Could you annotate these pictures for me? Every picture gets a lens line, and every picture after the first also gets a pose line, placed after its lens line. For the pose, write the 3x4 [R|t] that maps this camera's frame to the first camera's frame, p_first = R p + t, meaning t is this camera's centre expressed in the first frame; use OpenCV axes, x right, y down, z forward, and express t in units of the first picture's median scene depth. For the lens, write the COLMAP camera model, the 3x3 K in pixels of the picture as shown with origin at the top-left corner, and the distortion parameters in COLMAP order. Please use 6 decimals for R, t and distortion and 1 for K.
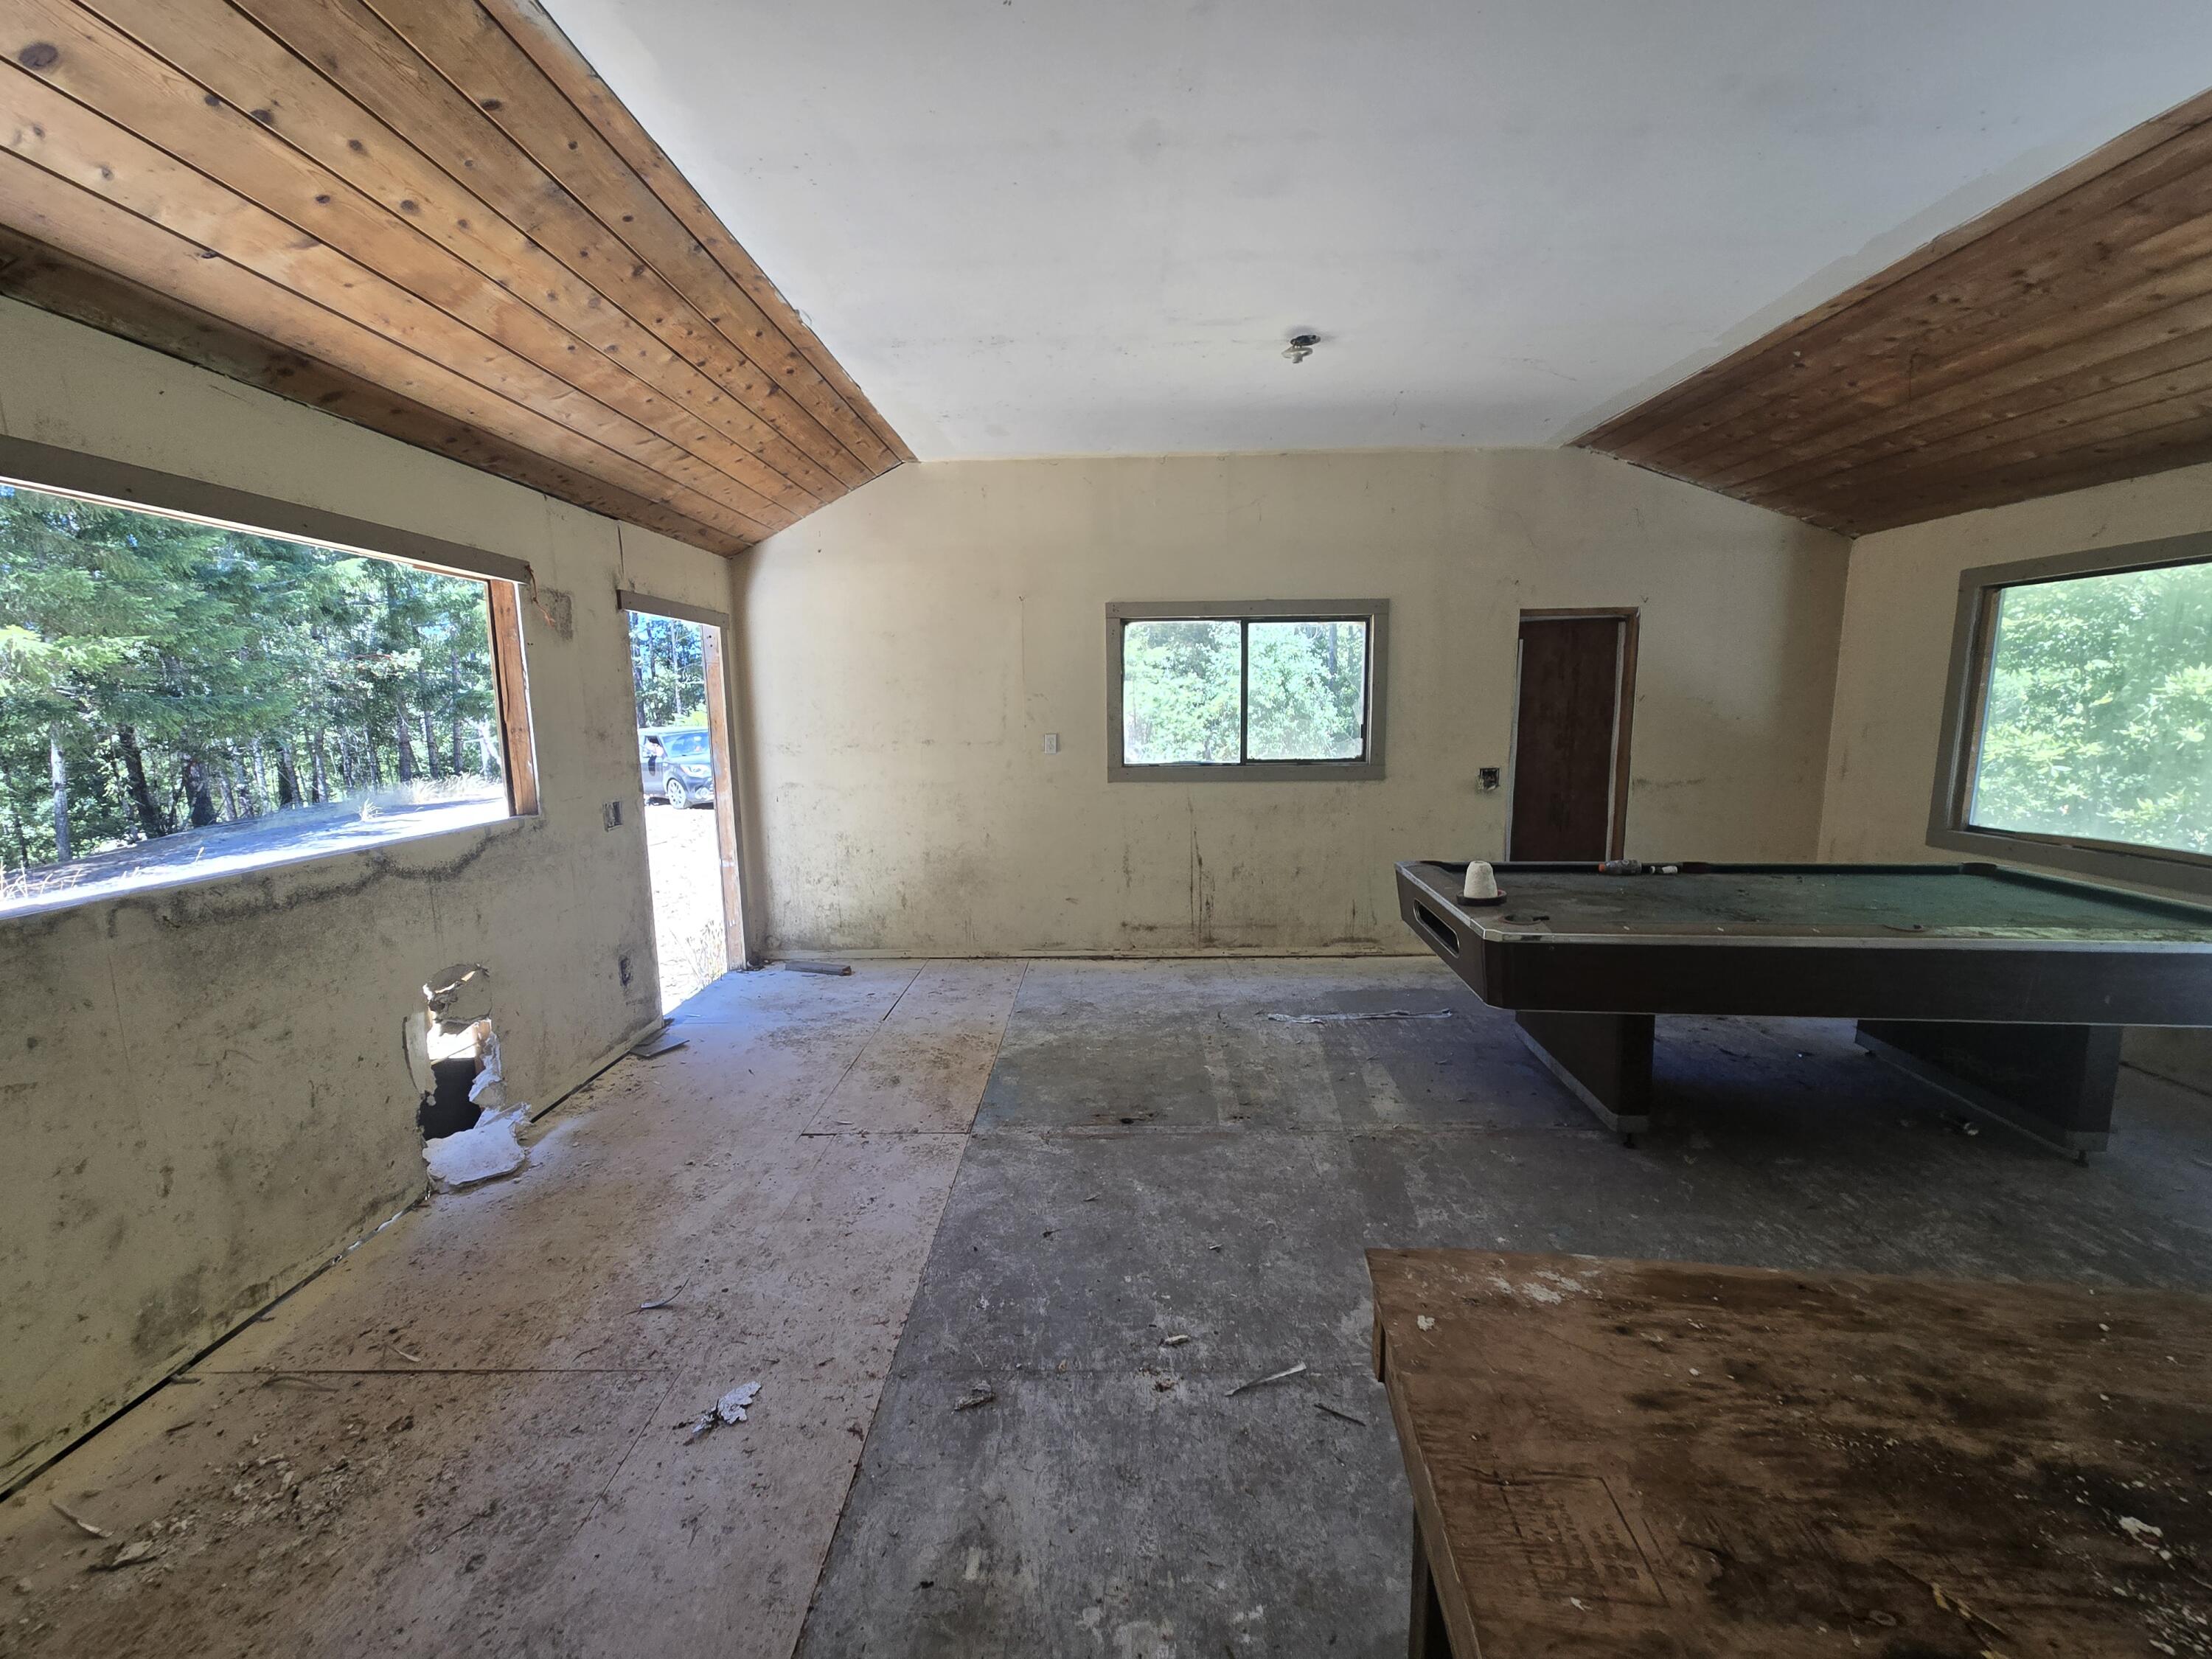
lens RADIAL K [[897.9, 0, 1100.6], [0, 897.9, 847.9], [0, 0, 1]] dist [-0.001065, -0.000380]
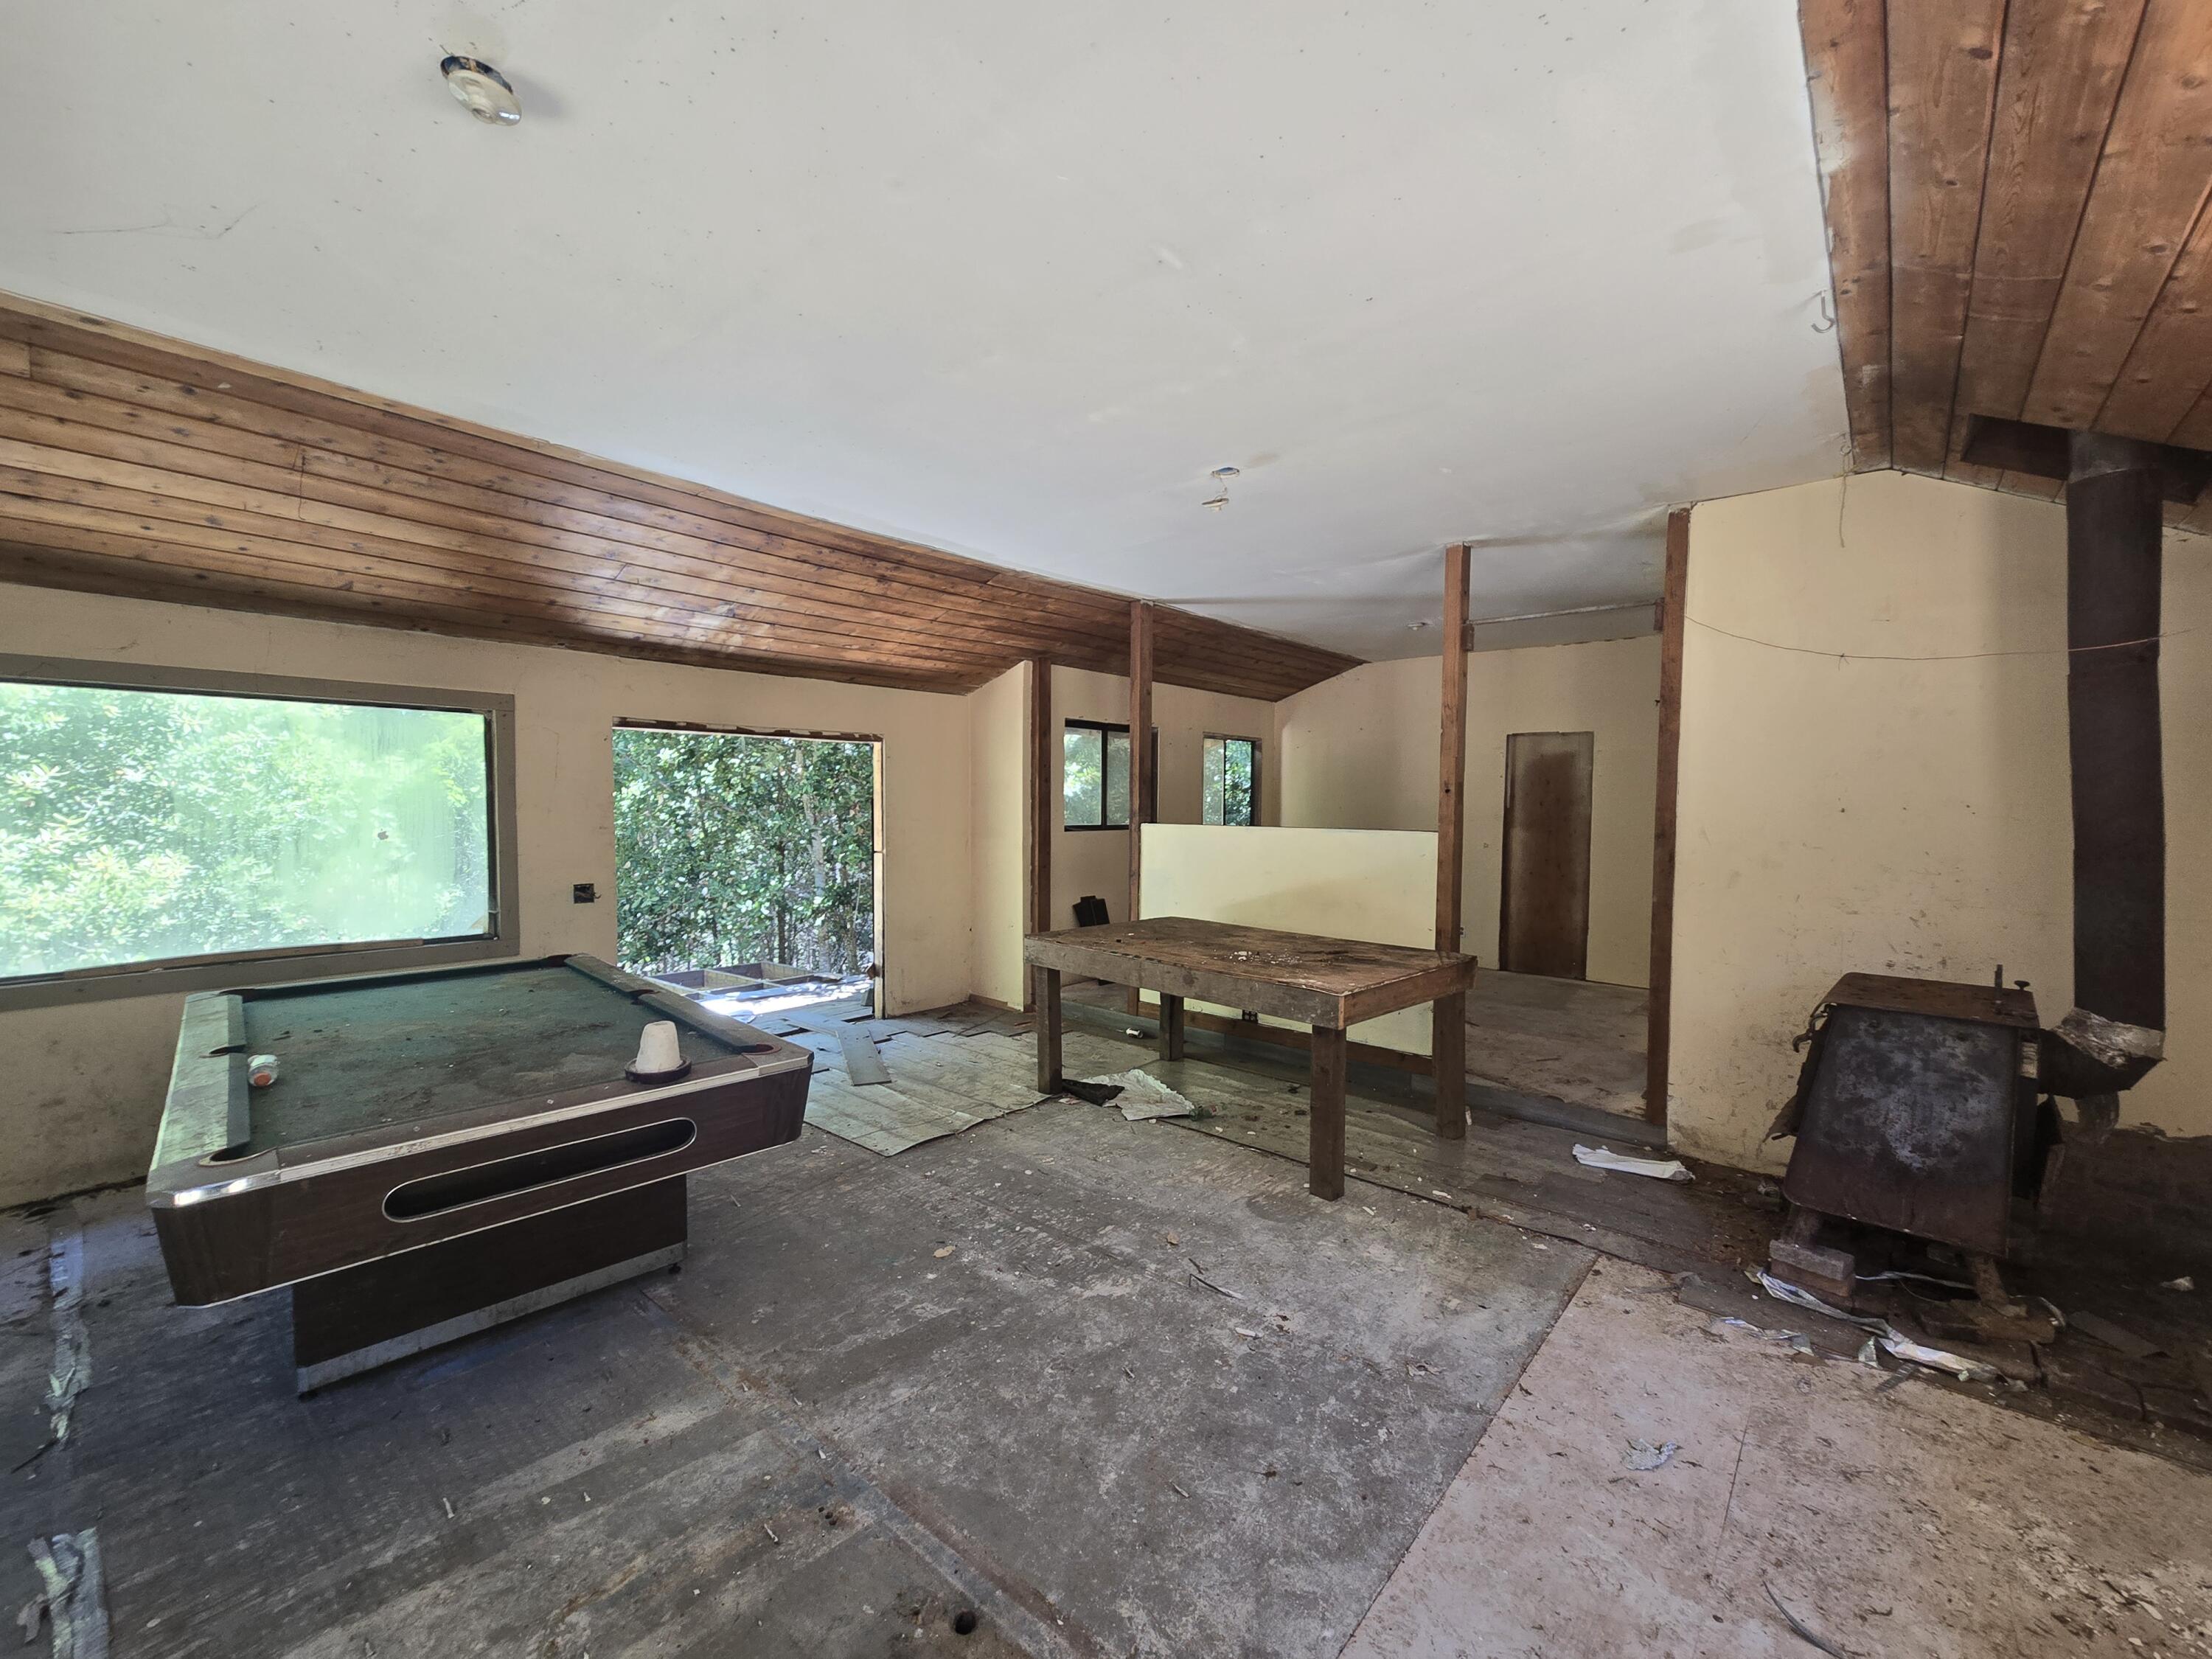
lens RADIAL K [[897.9, 0, 1100.6], [0, 897.9, 847.9], [0, 0, 1]] dist [-0.001065, -0.000380]
pose [[-0.762817, -0.022585, 0.646220, -0.392195], [0.106845, 0.981249, 0.160418, -0.230769], [-0.637726, 0.191415, -0.746101, 1.386463]]
